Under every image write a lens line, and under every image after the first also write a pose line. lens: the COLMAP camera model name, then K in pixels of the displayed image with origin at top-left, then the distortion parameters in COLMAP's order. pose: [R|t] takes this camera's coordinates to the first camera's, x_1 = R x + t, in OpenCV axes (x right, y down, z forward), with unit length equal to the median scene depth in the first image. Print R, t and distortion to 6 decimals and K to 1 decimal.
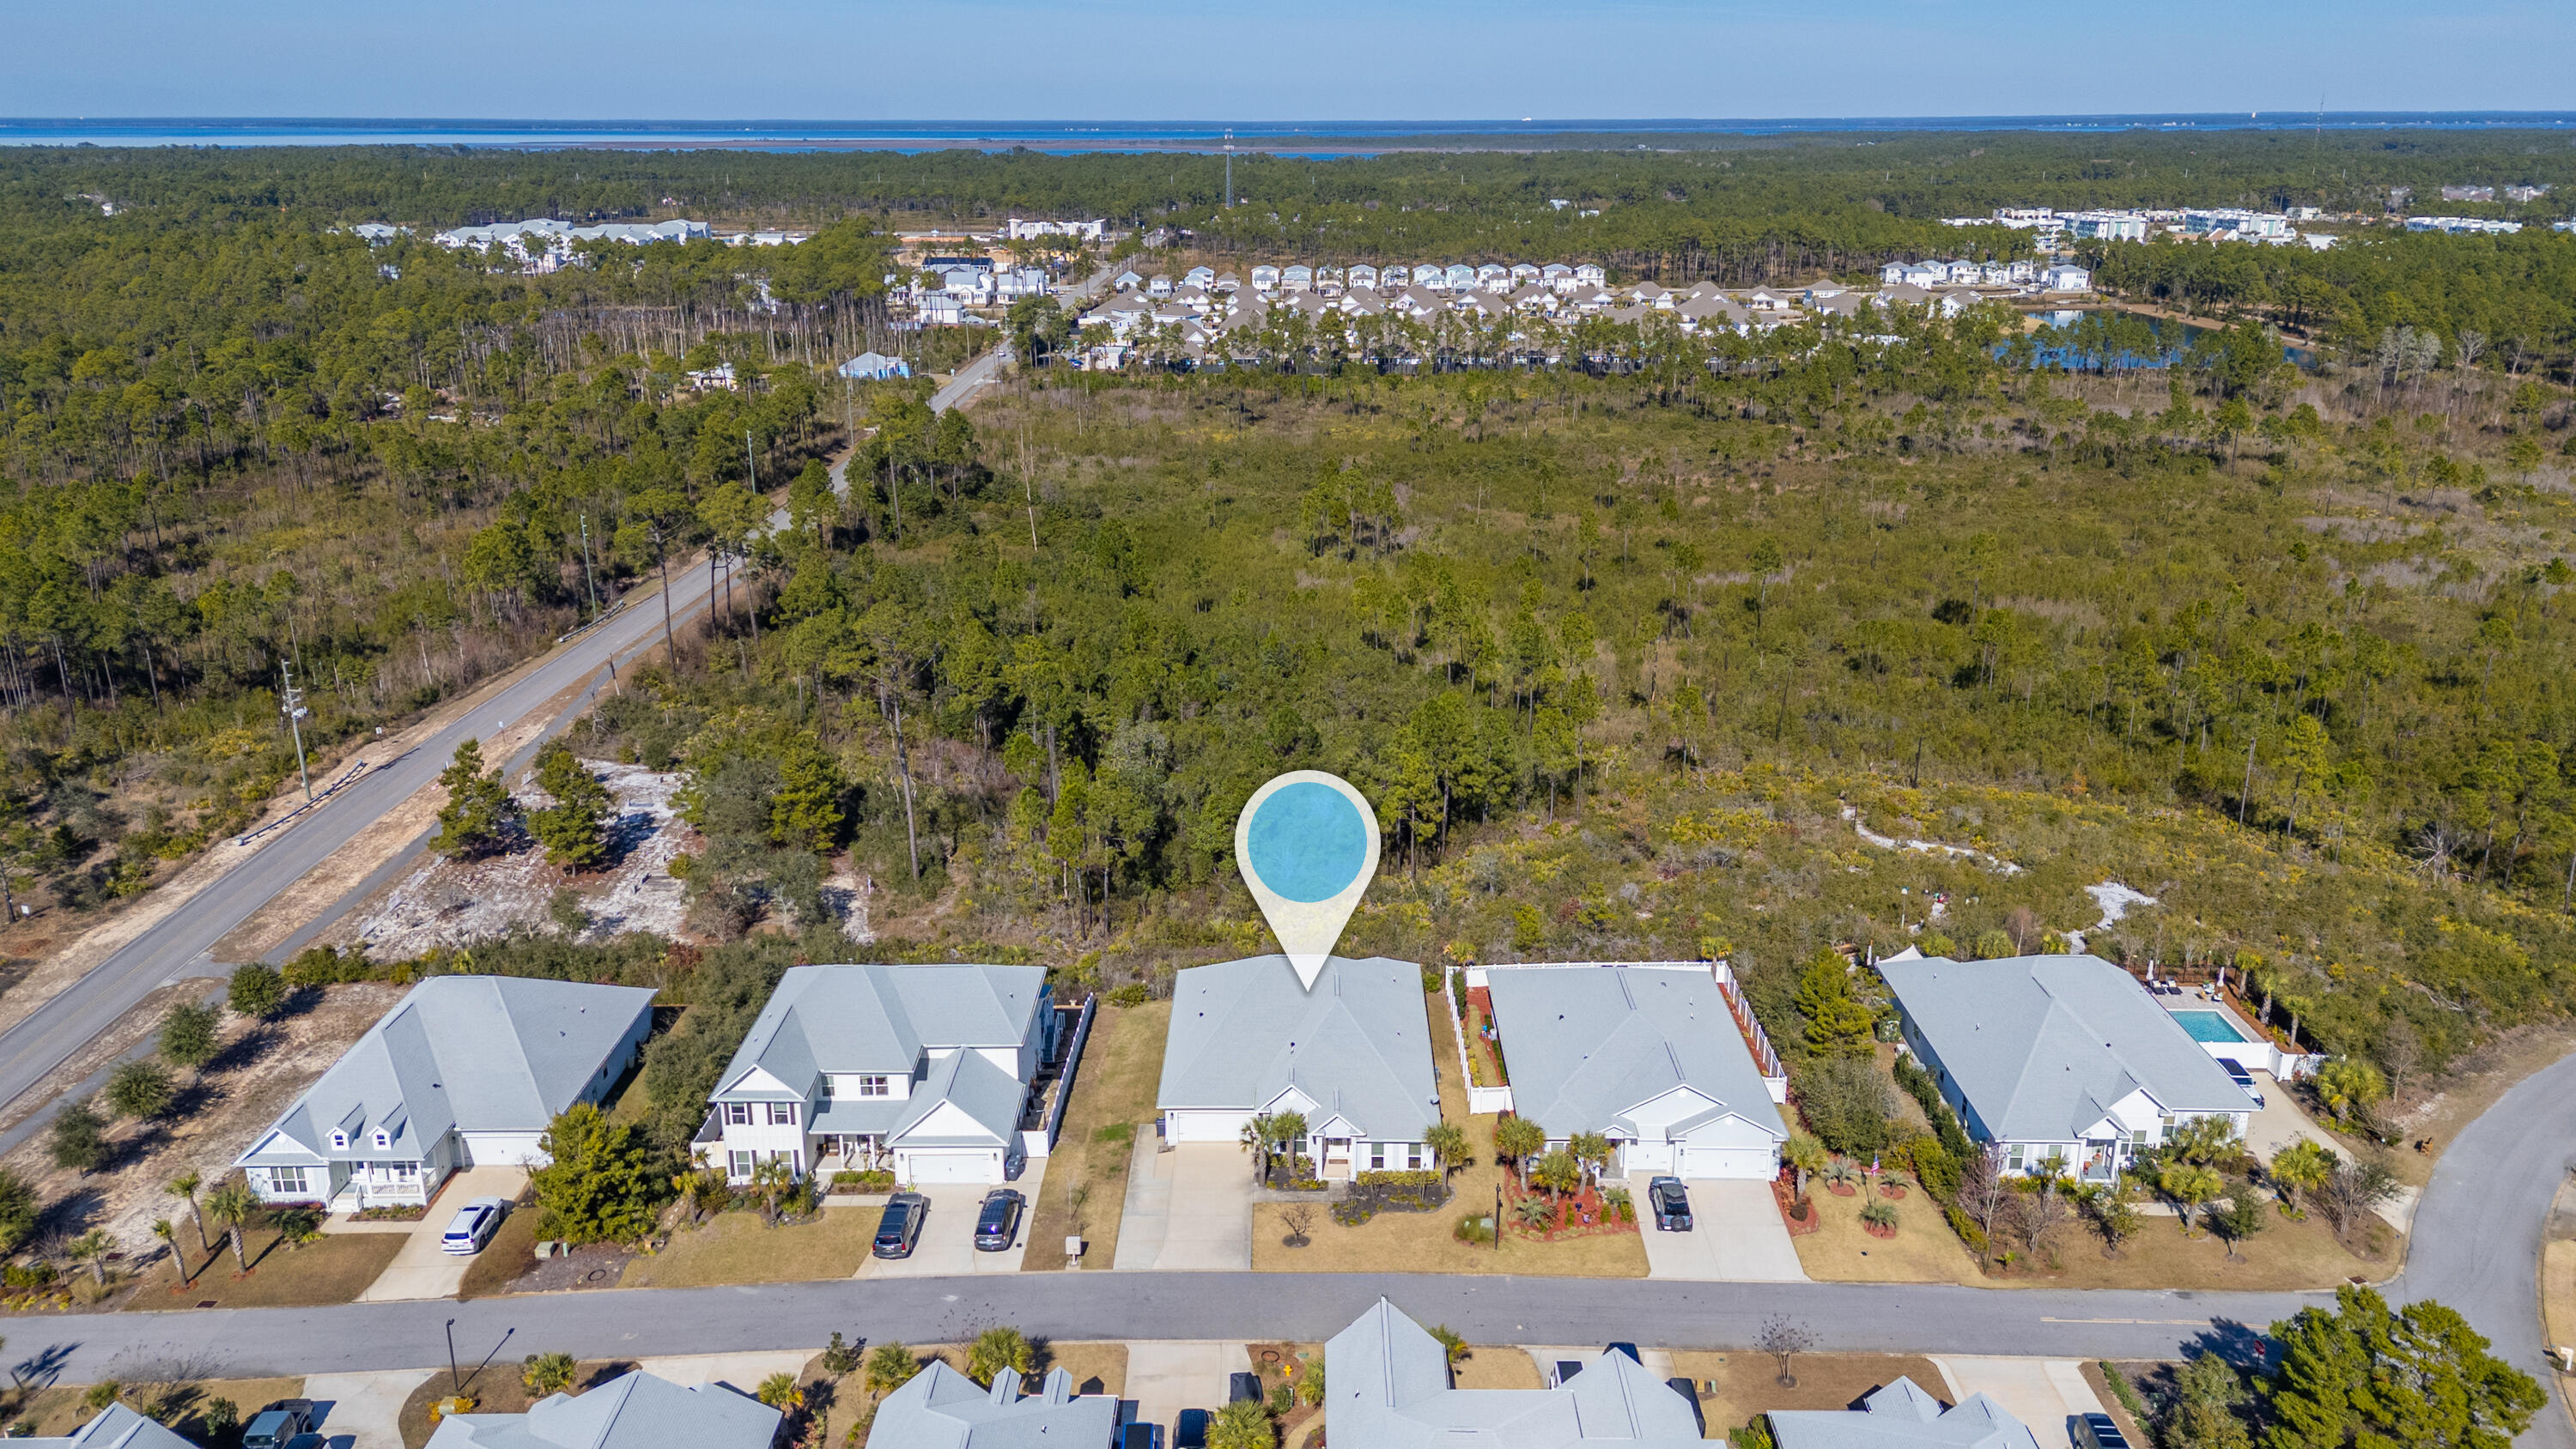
lens RADIAL K [[1889.2, 0, 1288.0], [0, 1889.2, 724.5], [0, 0, 1]] dist [0.031620, -0.007895]
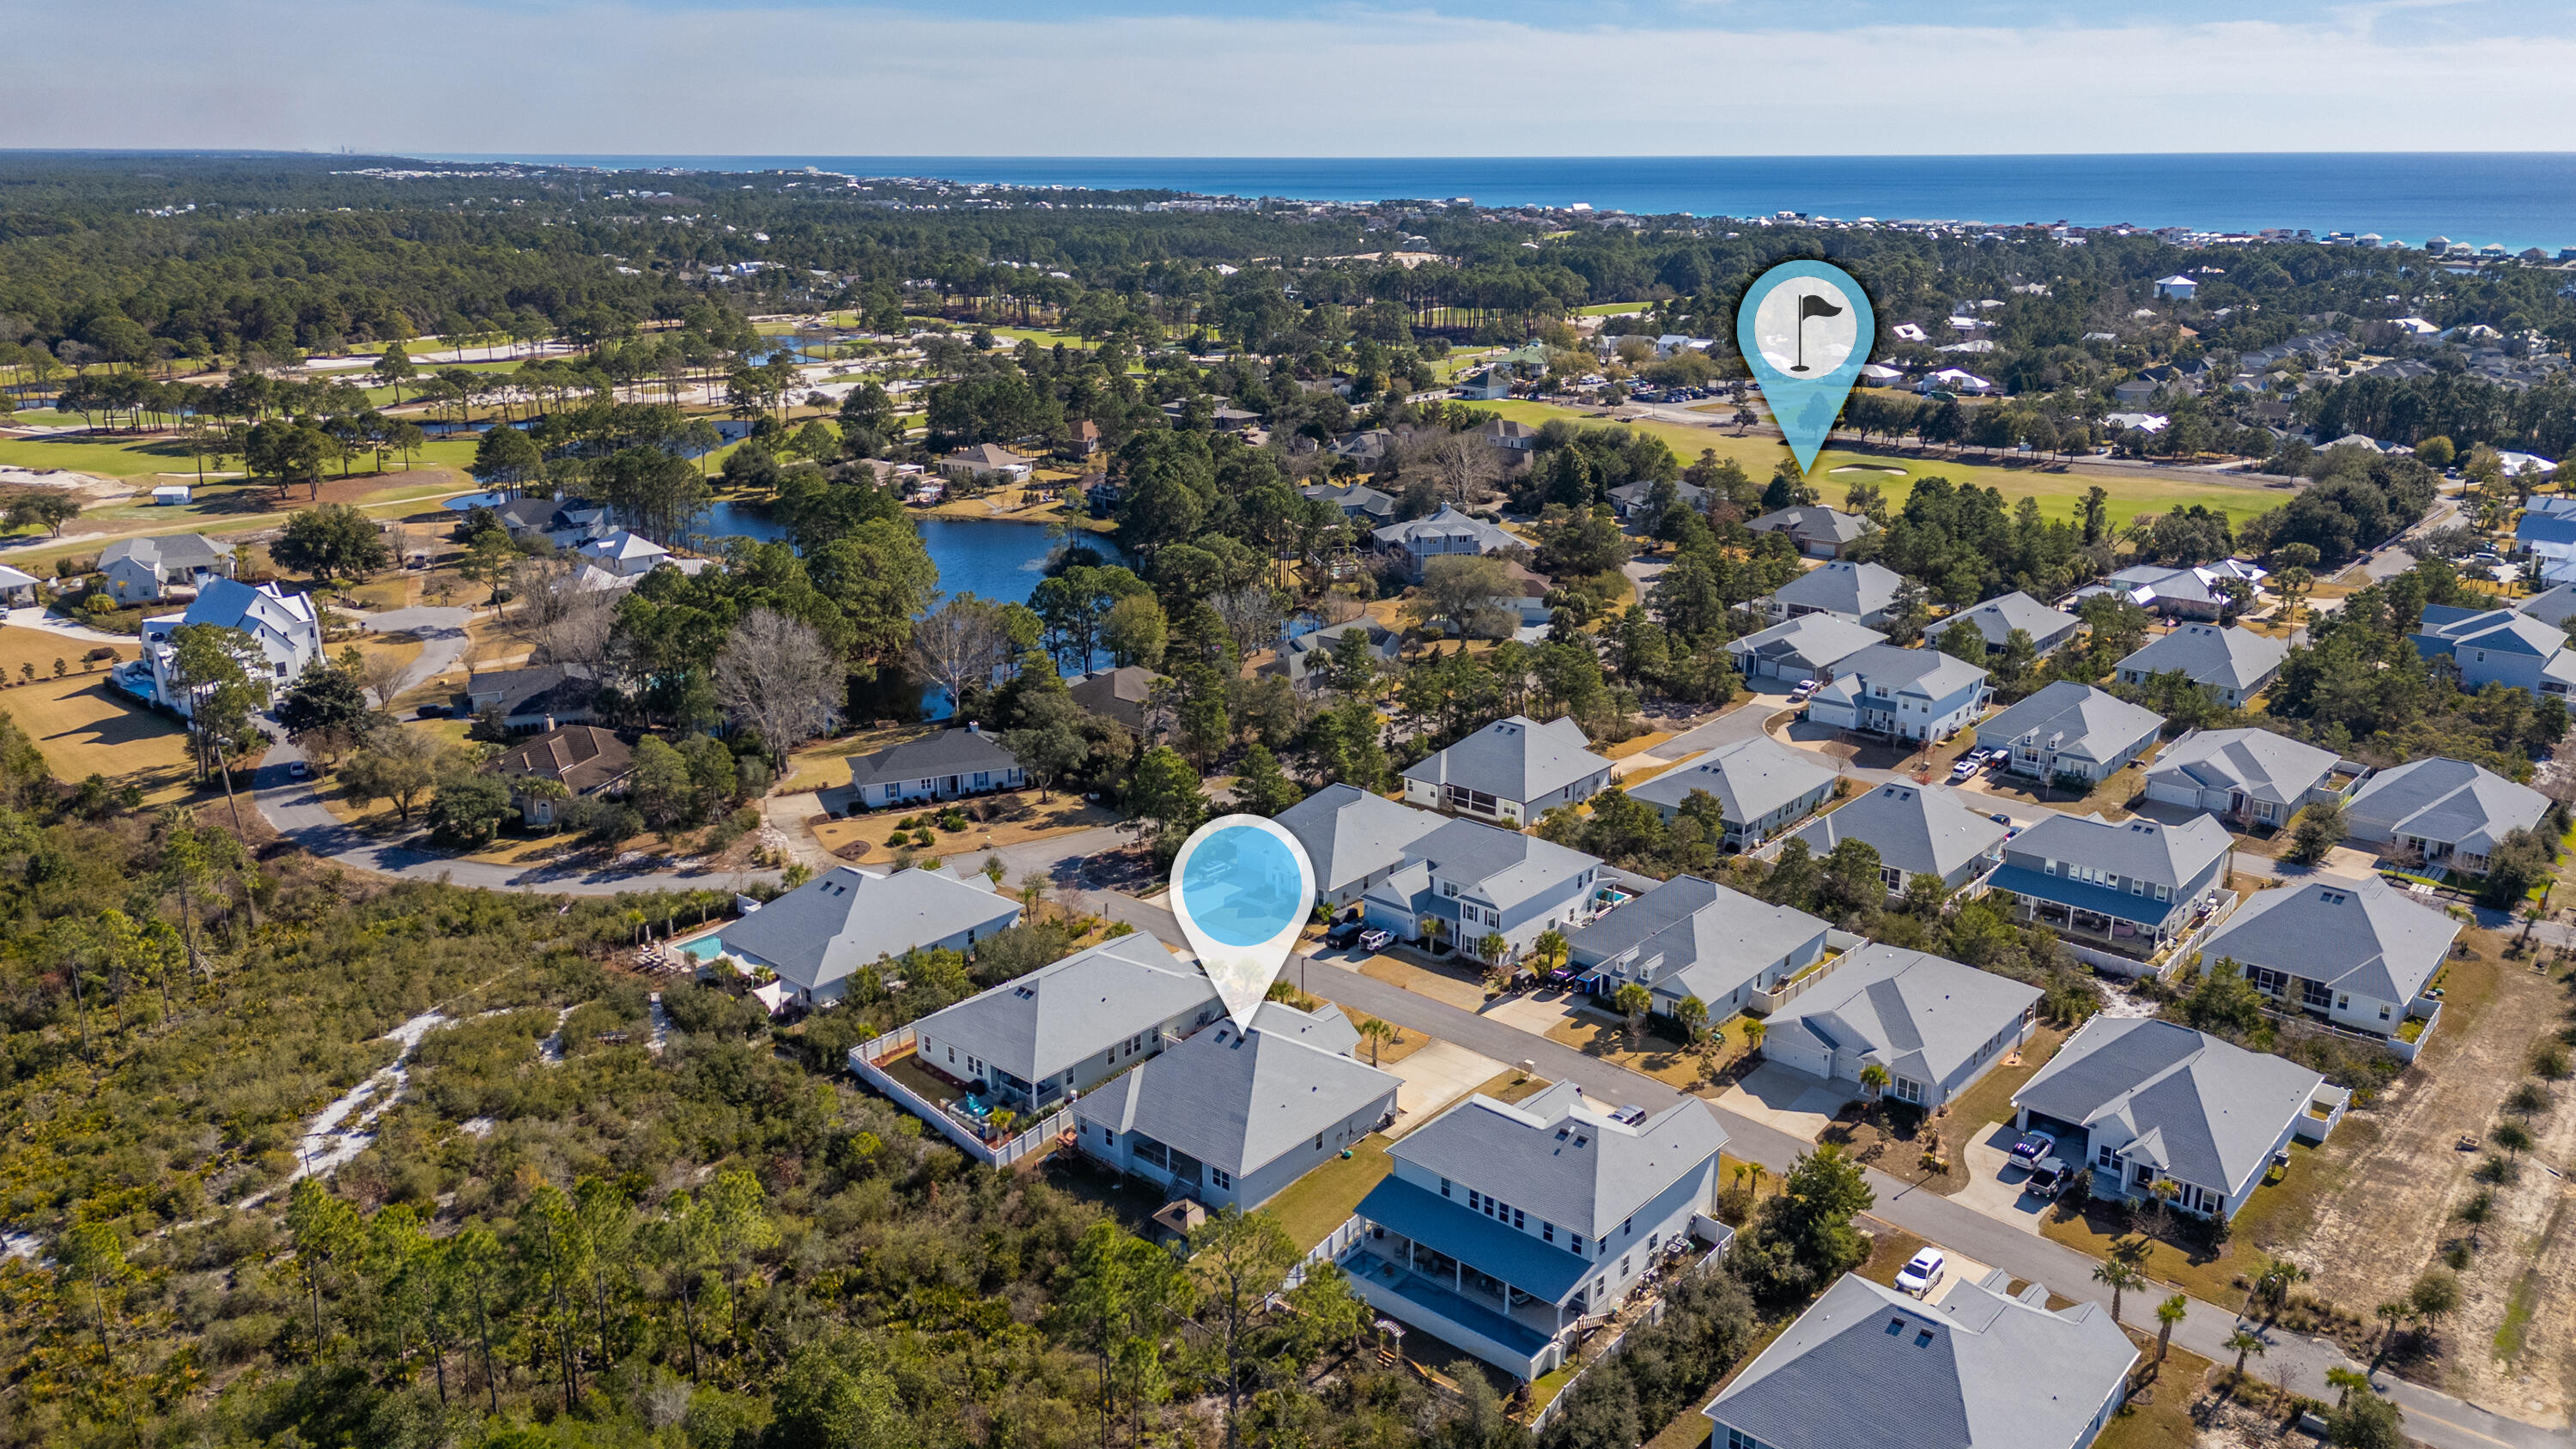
lens RADIAL K [[1847.2, 0, 1288.0], [0, 1847.2, 724.5], [0, 0, 1]] dist [0.038450, -0.001453]
pose [[-0.750236, -0.185182, 0.634707, -0.623086], [0.207796, 0.845292, 0.492242, -0.515162], [-0.627668, 0.501187, -0.595688, 1.354026]]
